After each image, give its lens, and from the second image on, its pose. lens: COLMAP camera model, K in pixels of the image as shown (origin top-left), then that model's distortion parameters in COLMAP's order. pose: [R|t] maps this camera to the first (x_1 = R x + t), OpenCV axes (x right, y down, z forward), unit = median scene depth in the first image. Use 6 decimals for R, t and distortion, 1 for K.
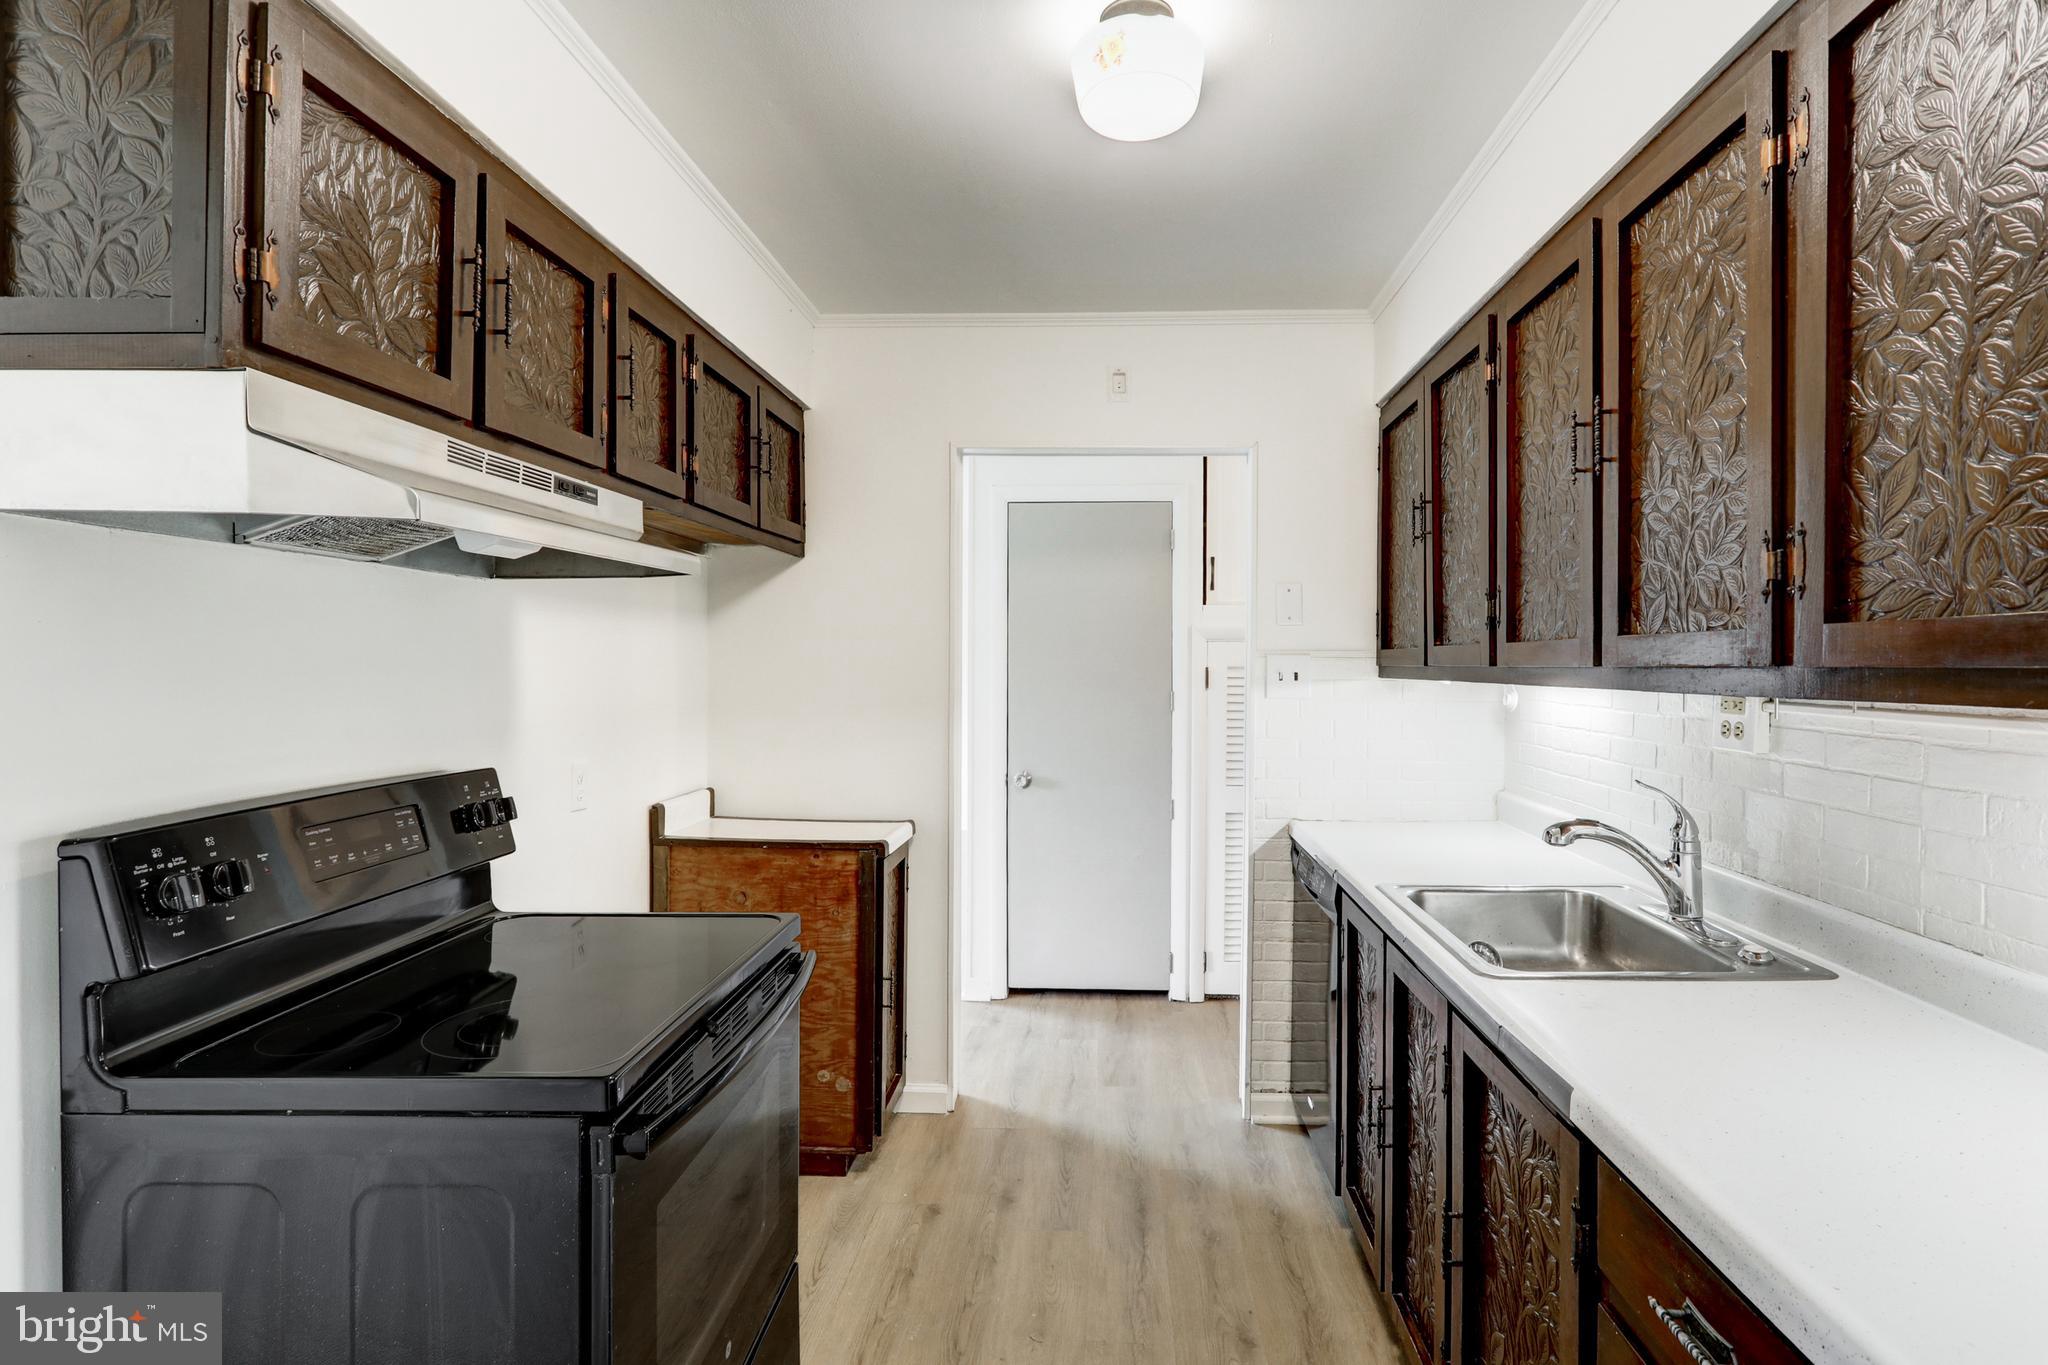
lens RADIAL K [[994.0, 0, 1098.1], [0, 994.0, 660.4], [0, 0, 1]] dist [-0.000688, 0.001520]
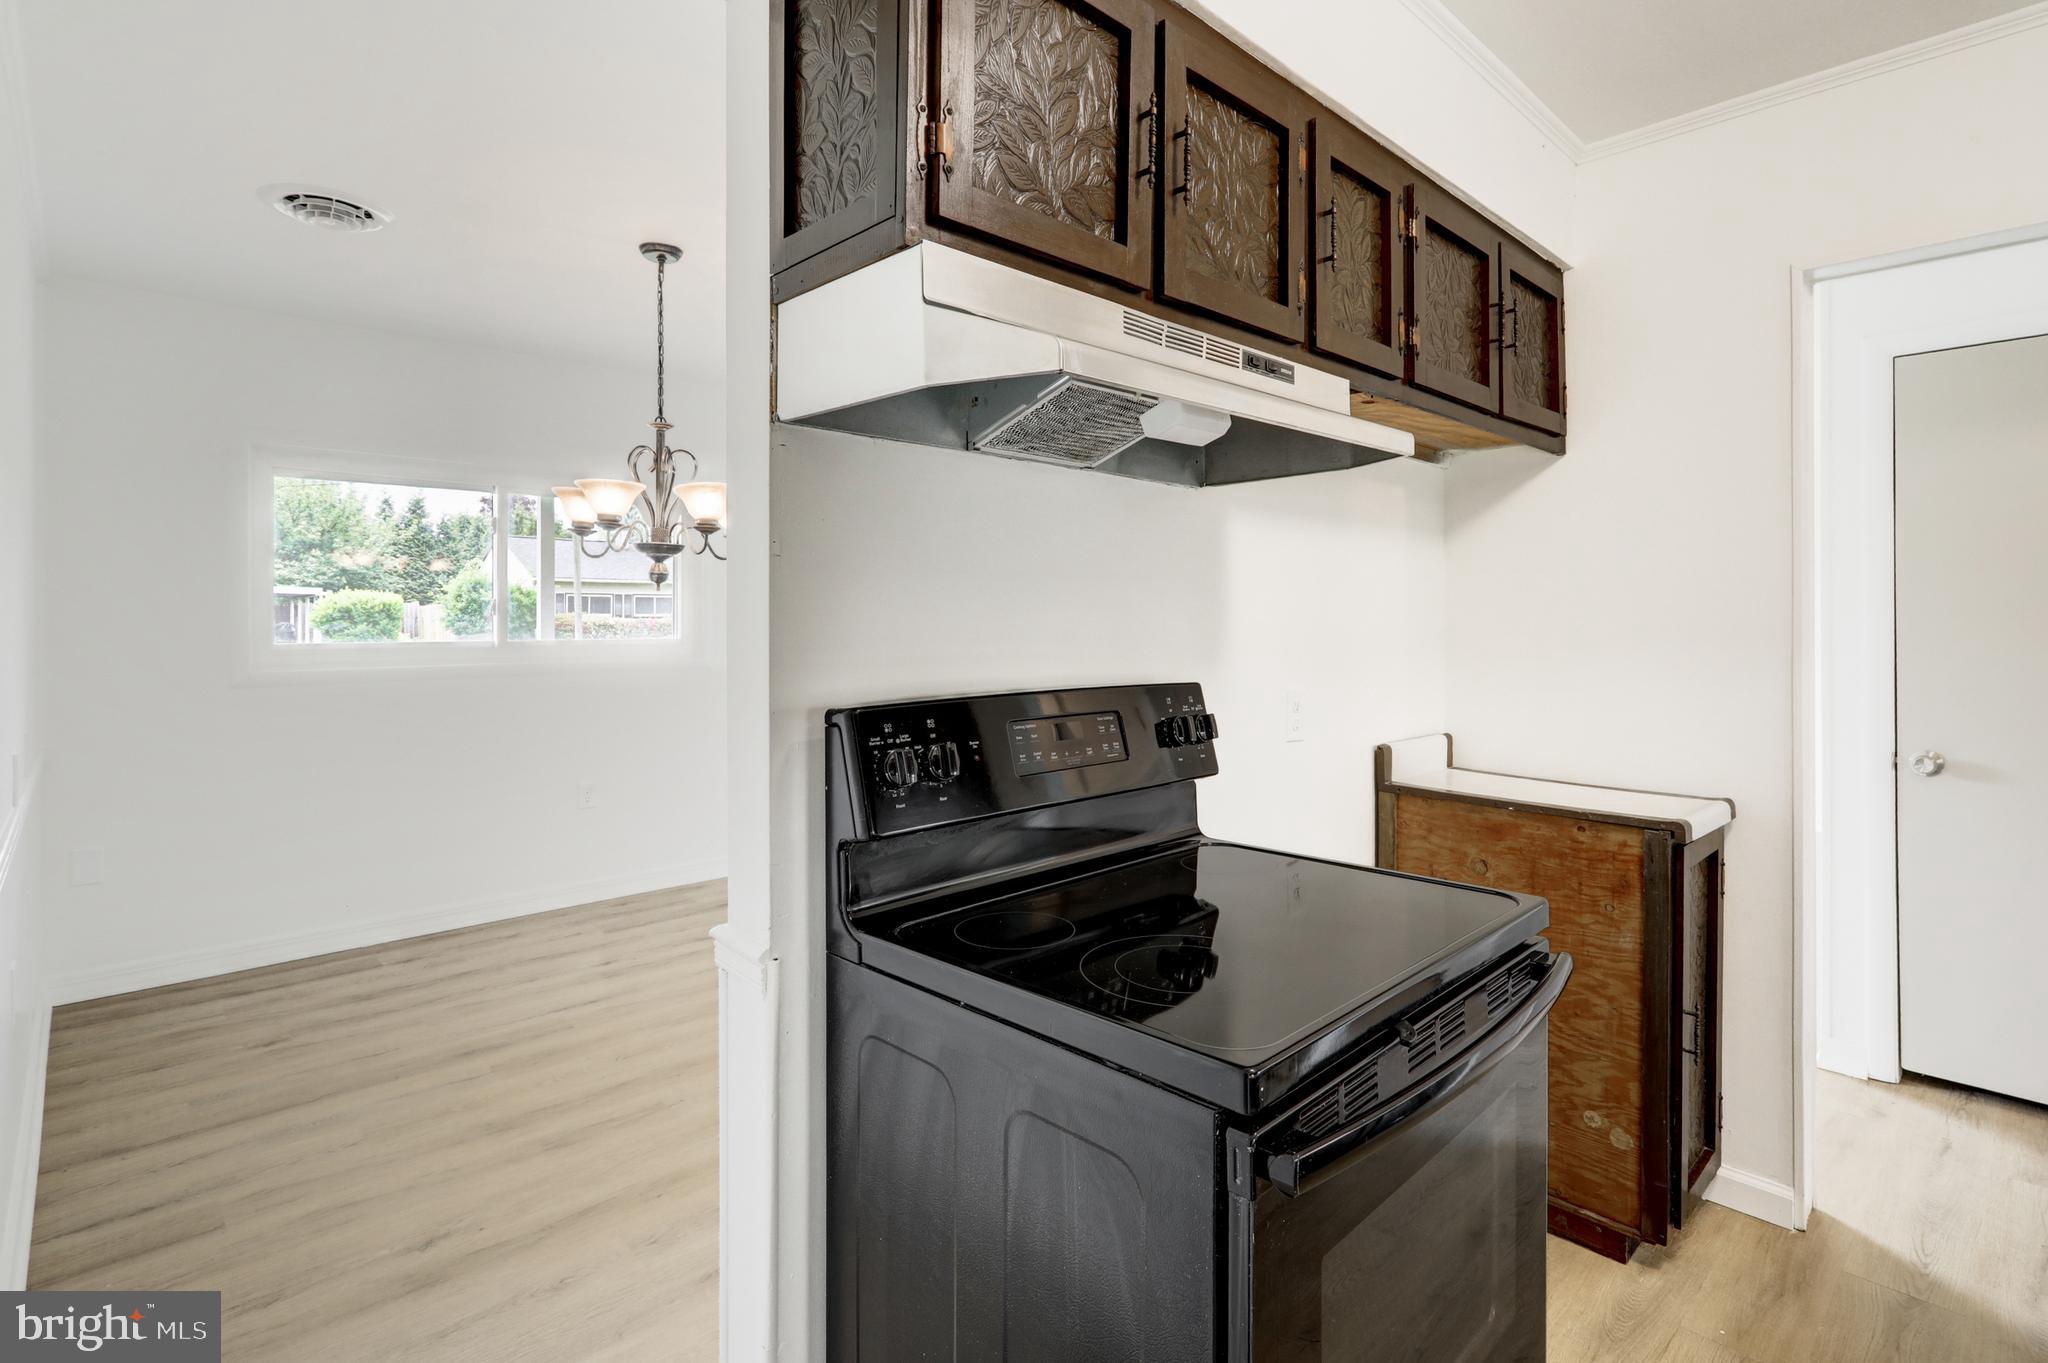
lens RADIAL K [[1009.3, 0, 1021.8], [0, 1009.3, 625.6], [0, 0, 1]] dist [-0.004035, 0.001815]
pose [[0.700897, -0.004413, -0.713249, -0.043153], [0.007612, 0.999970, 0.001294, 0.051374], [0.713222, -0.006336, 0.700910, 0.212132]]
